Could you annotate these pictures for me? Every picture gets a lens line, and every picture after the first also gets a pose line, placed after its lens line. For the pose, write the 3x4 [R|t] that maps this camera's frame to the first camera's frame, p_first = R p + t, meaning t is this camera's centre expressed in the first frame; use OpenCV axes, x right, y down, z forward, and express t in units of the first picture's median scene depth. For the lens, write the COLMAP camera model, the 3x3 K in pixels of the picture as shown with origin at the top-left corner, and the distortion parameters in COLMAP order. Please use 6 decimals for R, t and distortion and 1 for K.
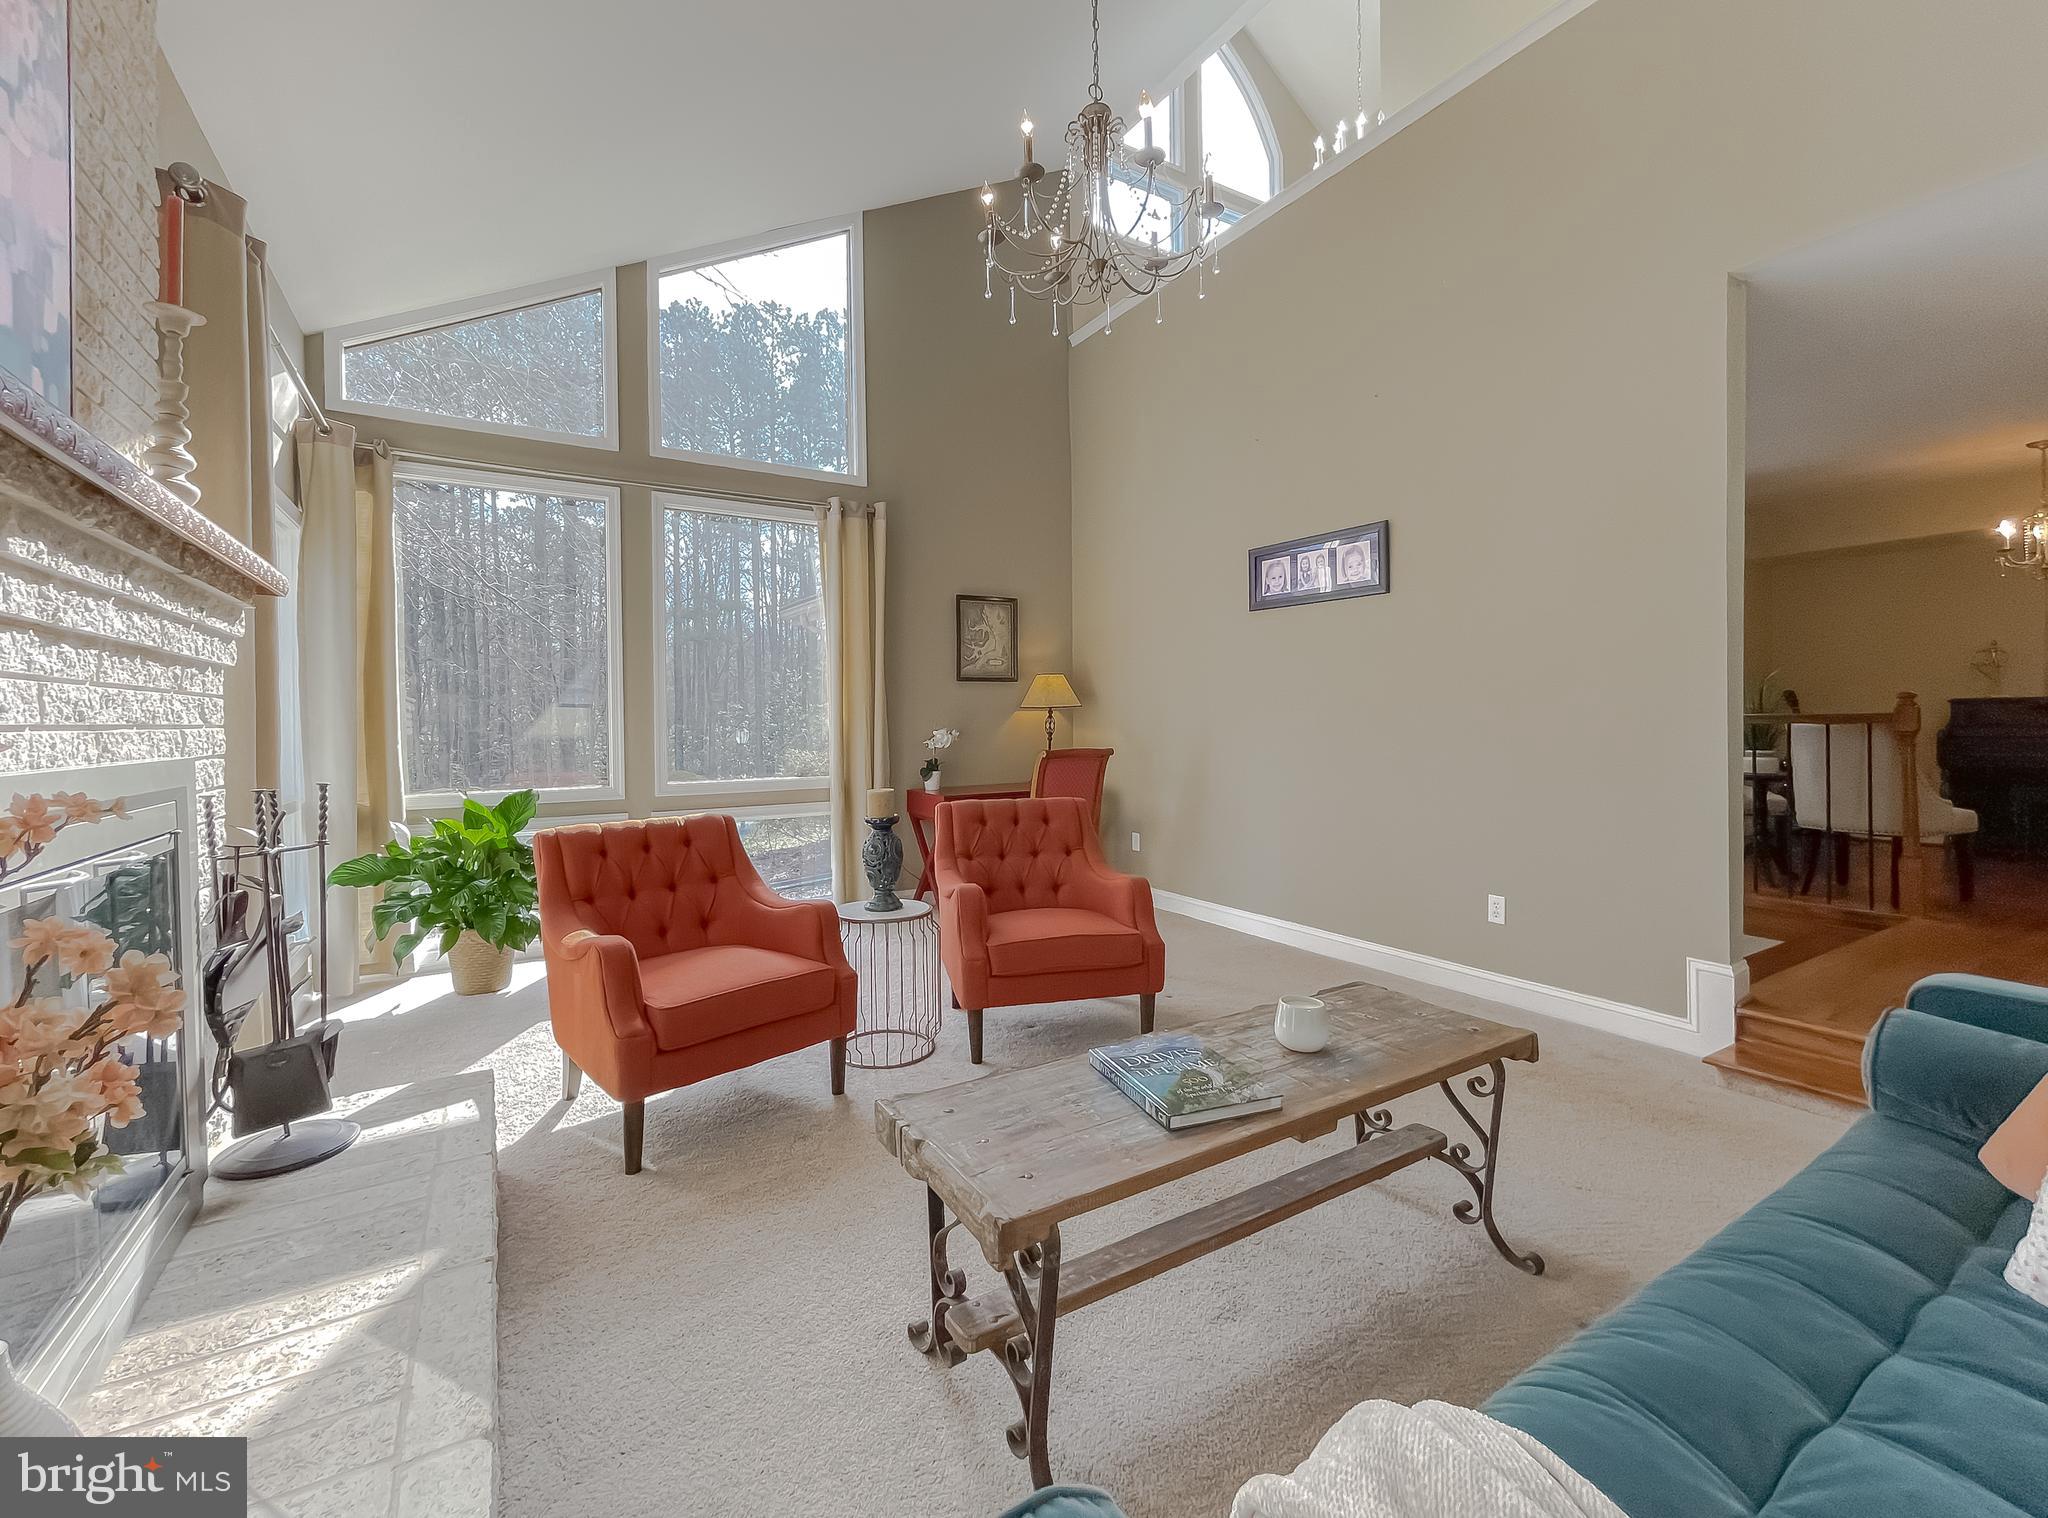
lens RADIAL K [[849.0, 0, 1008.4], [0, 849.0, 746.0], [0, 0, 1]] dist [-0.001768, -0.000082]
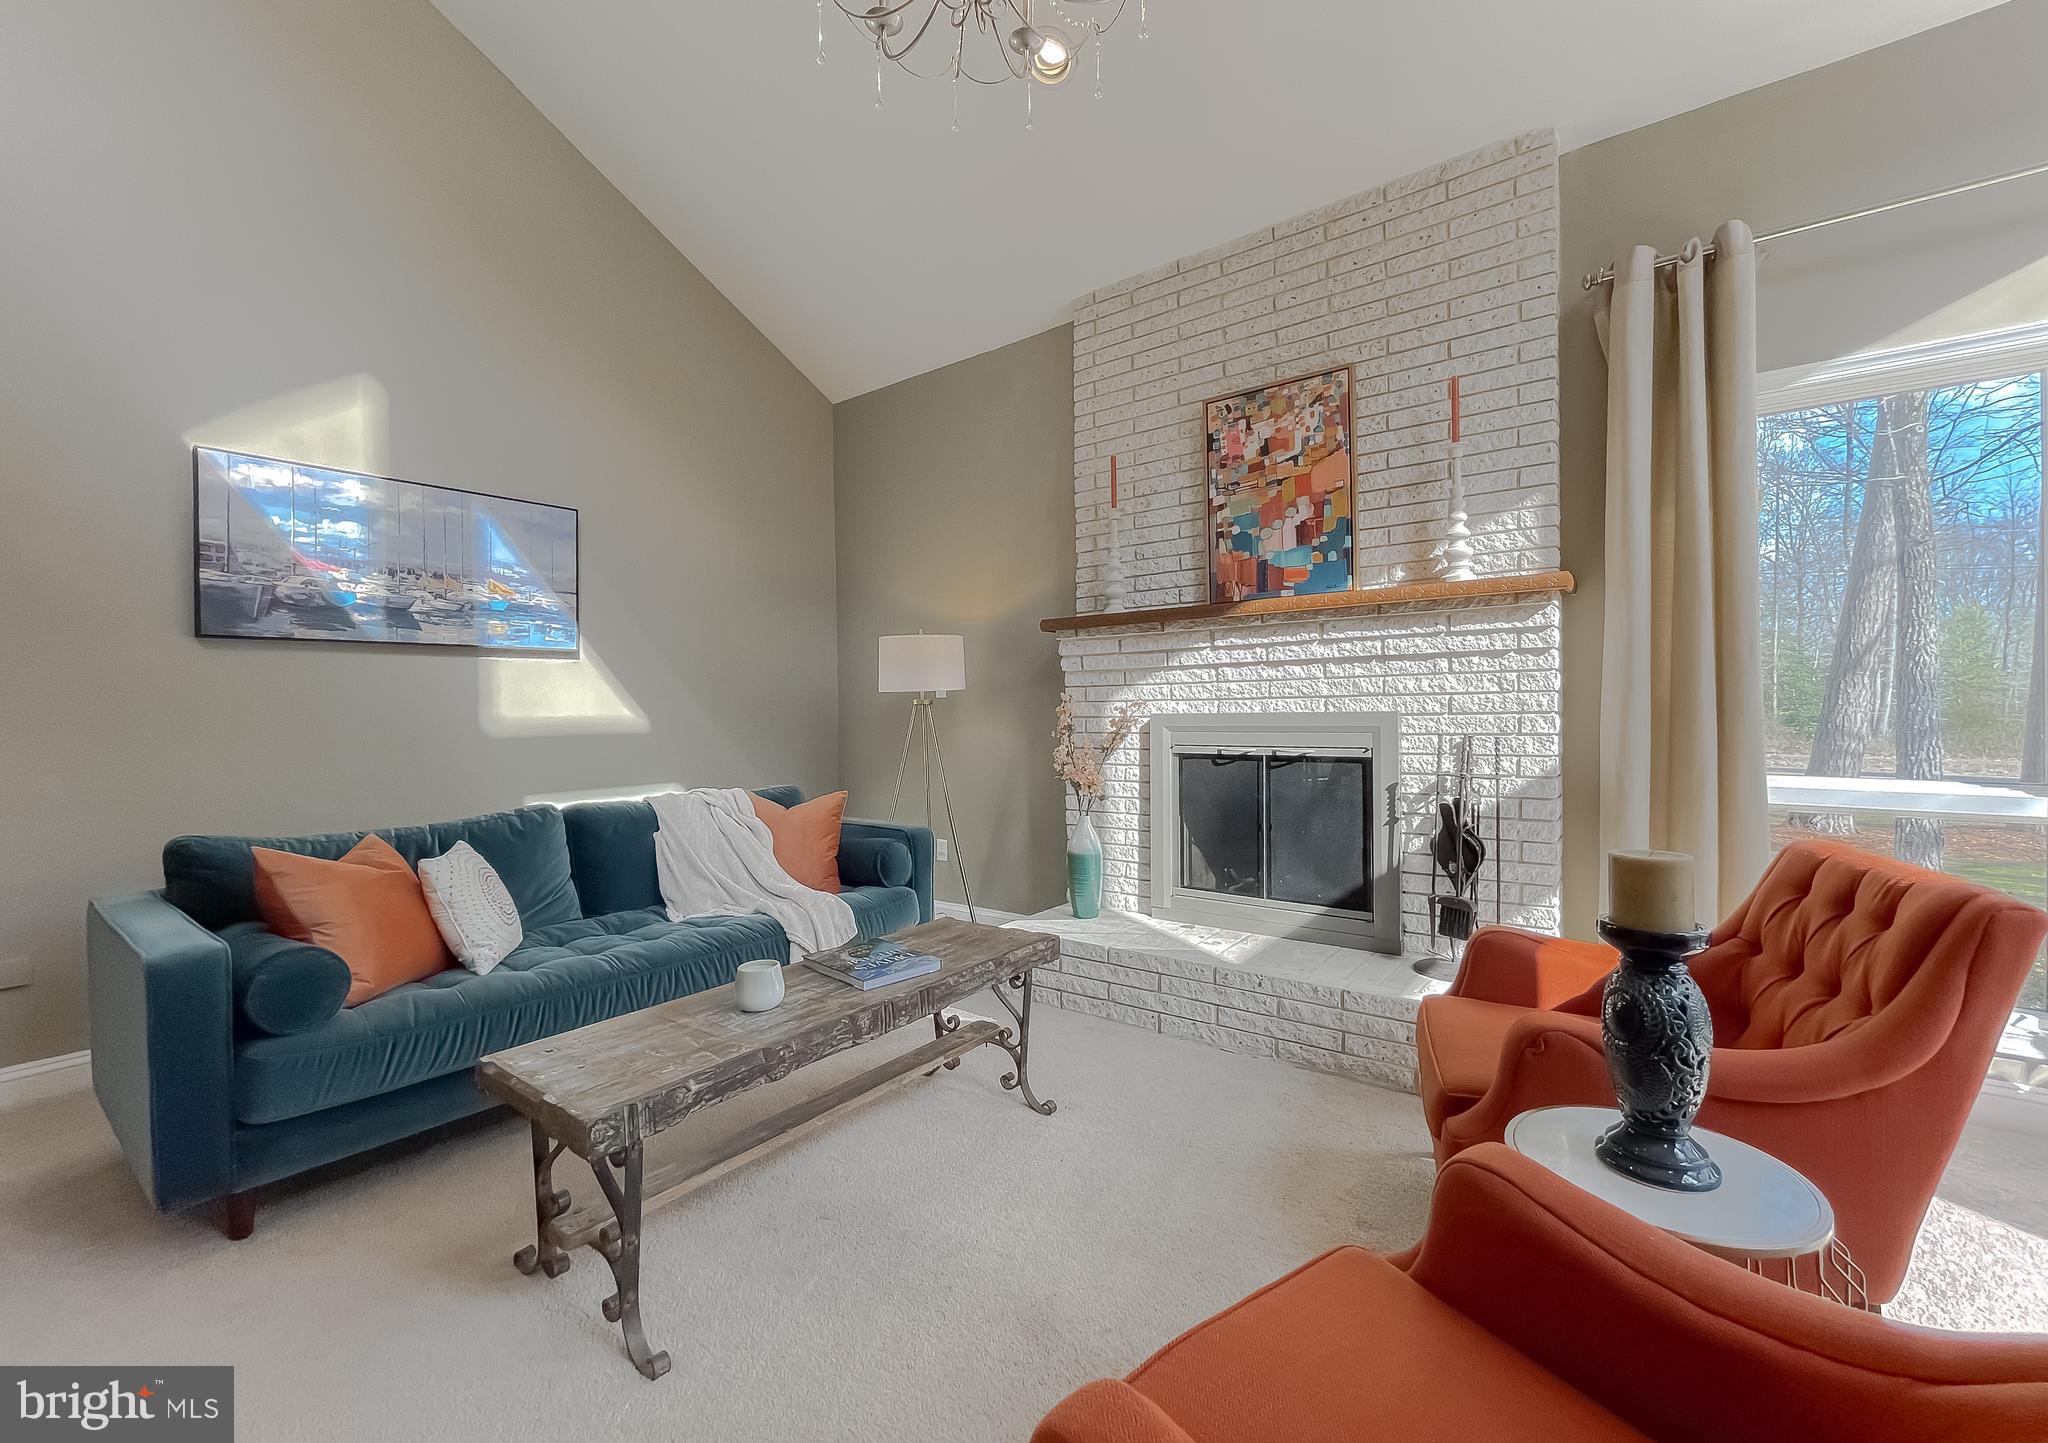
lens RADIAL K [[849.0, 0, 1024.0], [0, 849.0, 721.5], [0, 0, 1]] dist [-0.002409, -0.000263]
pose [[-0.920270, 0.022898, -0.390612, 0.148818], [0.008805, 0.999245, 0.037833, -0.012448], [0.391184, 0.031378, -0.919778, 0.698872]]
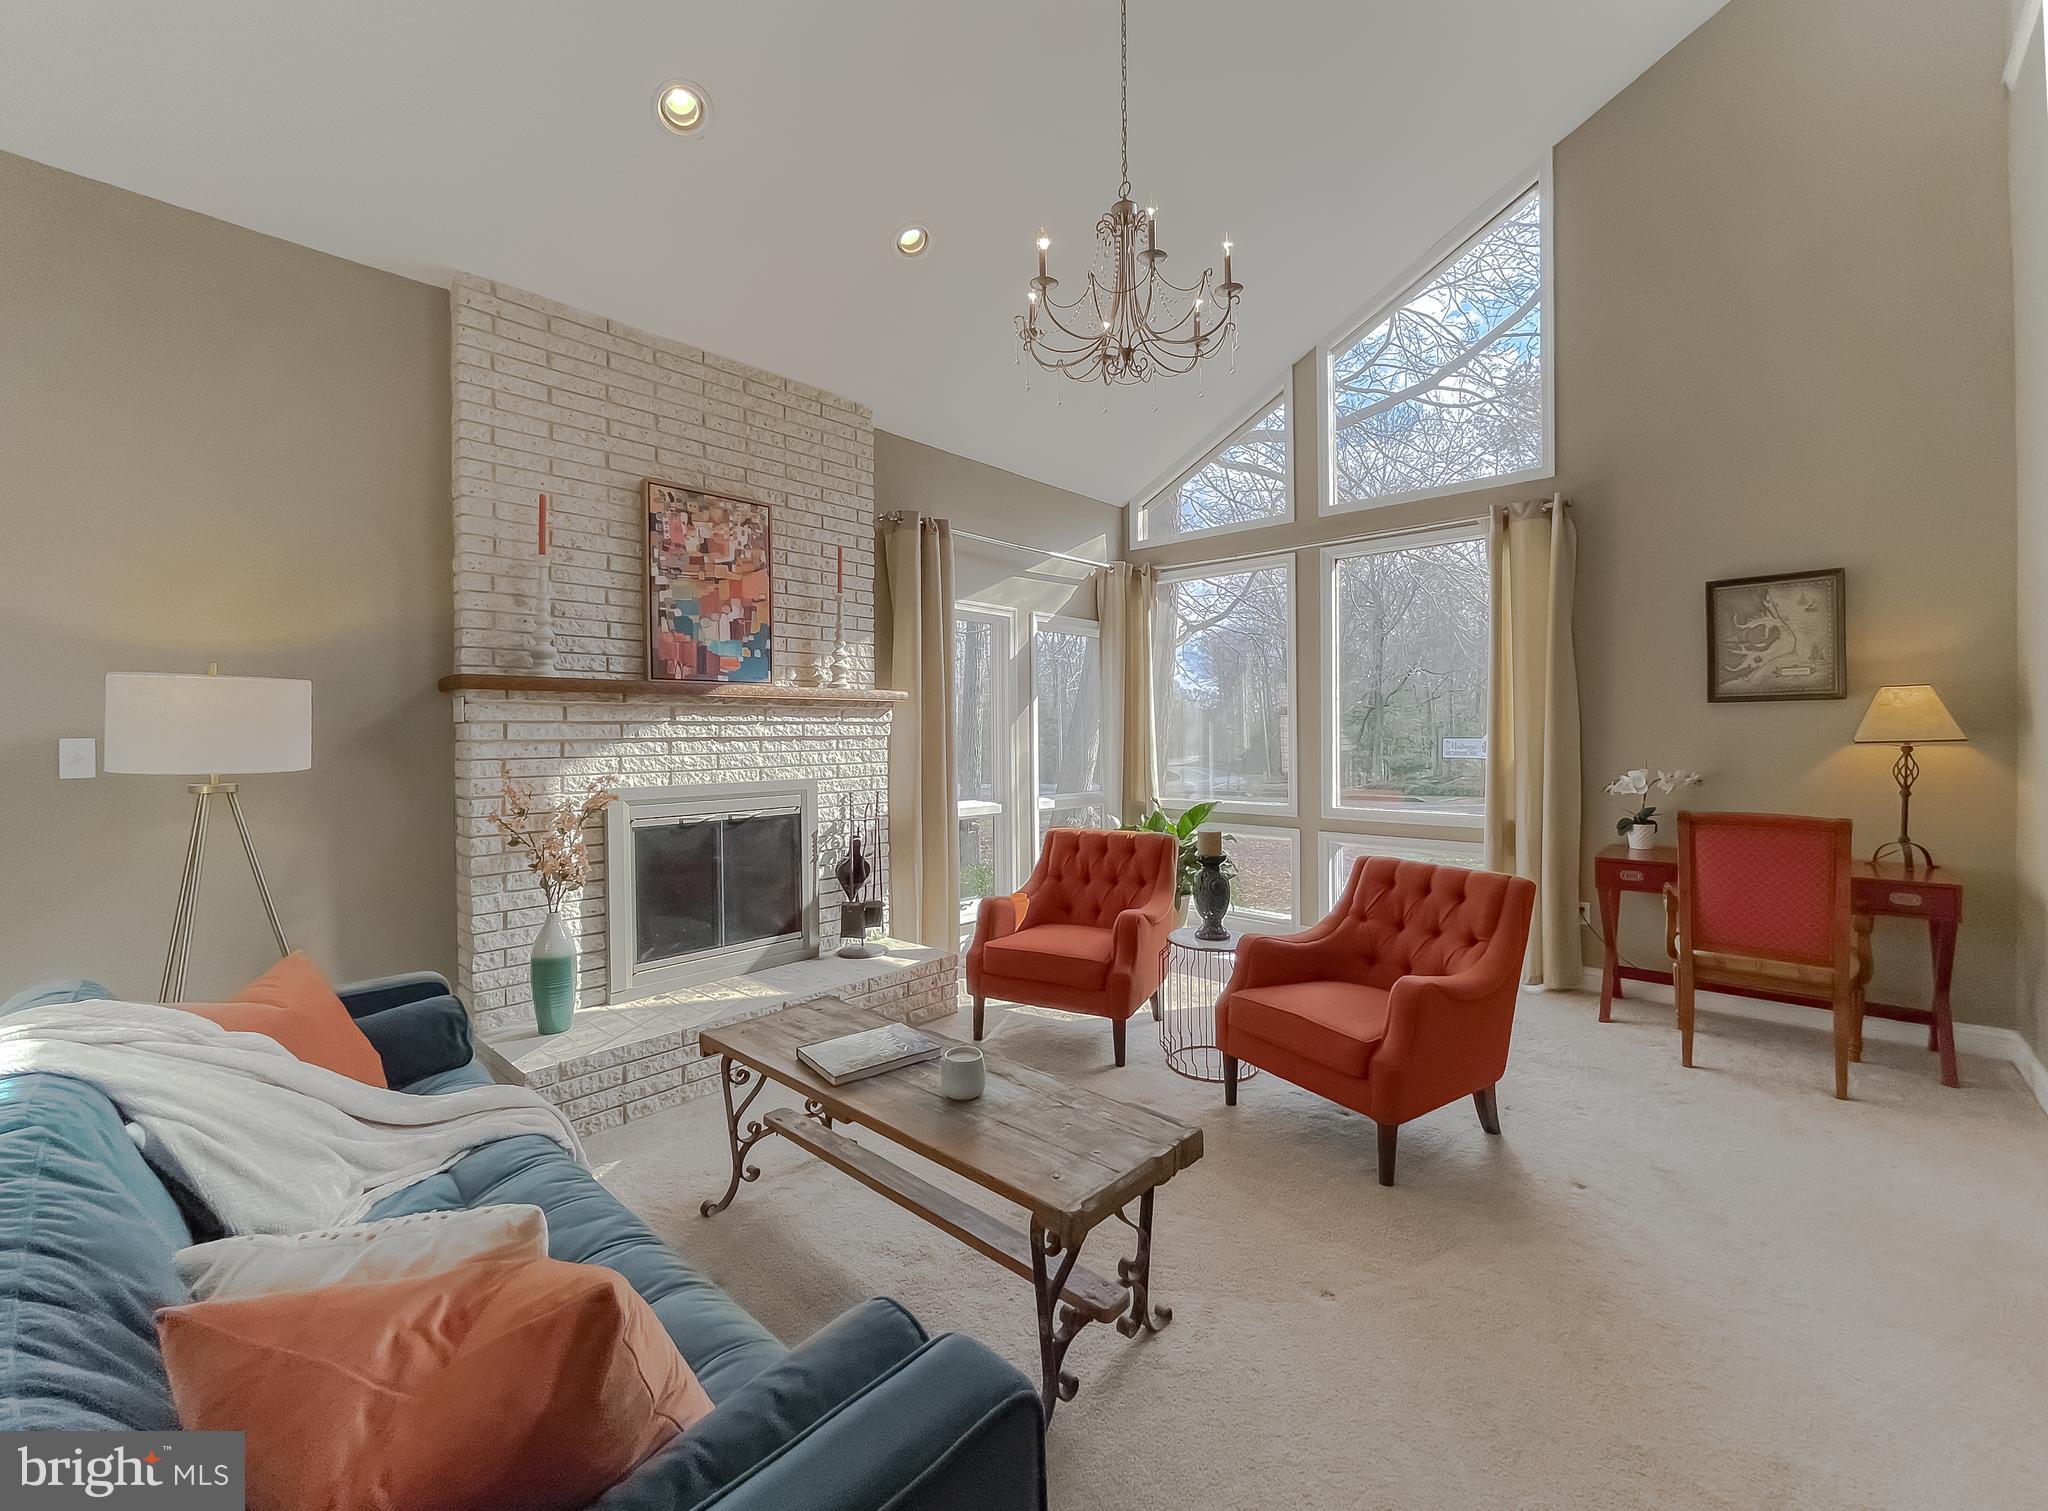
lens RADIAL K [[849.0, 0, 1008.4], [0, 849.0, 742.5], [0, 0, 1]] dist [-0.001768, -0.000082]
pose [[0.291449, 0.019681, -0.956384, 0.474037], [-0.022706, 0.999649, 0.013652, -0.040965], [0.956317, 0.017737, 0.291794, 0.238974]]
